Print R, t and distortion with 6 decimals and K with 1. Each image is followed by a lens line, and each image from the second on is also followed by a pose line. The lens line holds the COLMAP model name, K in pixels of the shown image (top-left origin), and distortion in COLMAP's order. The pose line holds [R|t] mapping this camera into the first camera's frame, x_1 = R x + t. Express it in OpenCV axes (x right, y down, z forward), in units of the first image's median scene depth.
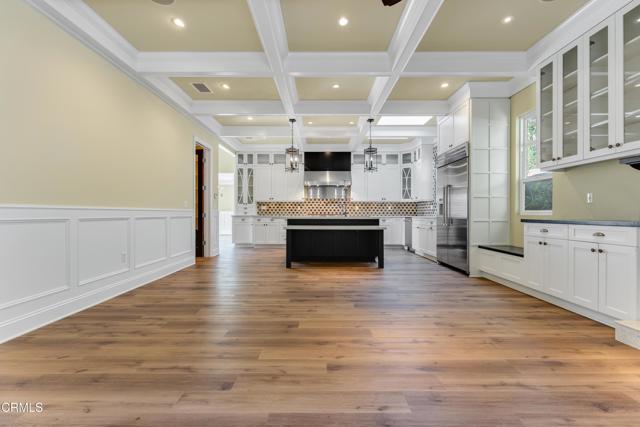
lens RADIAL K [[291.6, 0, 320.0], [0, 291.6, 213.5], [0, 0, 1]] dist [0.003489, 0.000704]
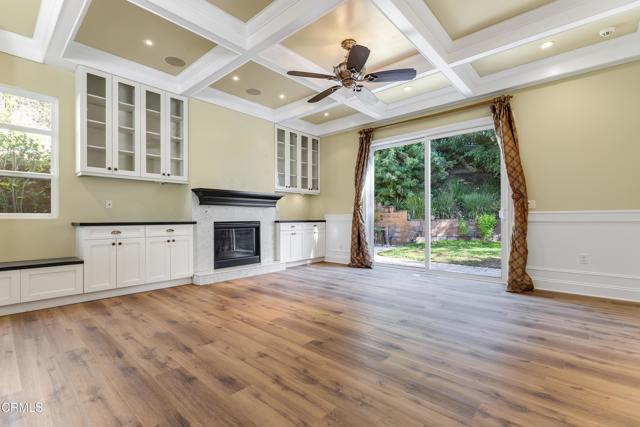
lens RADIAL K [[291.6, 0, 320.0], [0, 291.6, 213.5], [0, 0, 1]] dist [0.003489, 0.000704]
pose [[-0.742414, 0.008141, 0.669892, -0.691174], [-0.000398, 0.999921, -0.012593, 0.002304], [-0.669941, -0.009616, -0.742352, 1.635158]]
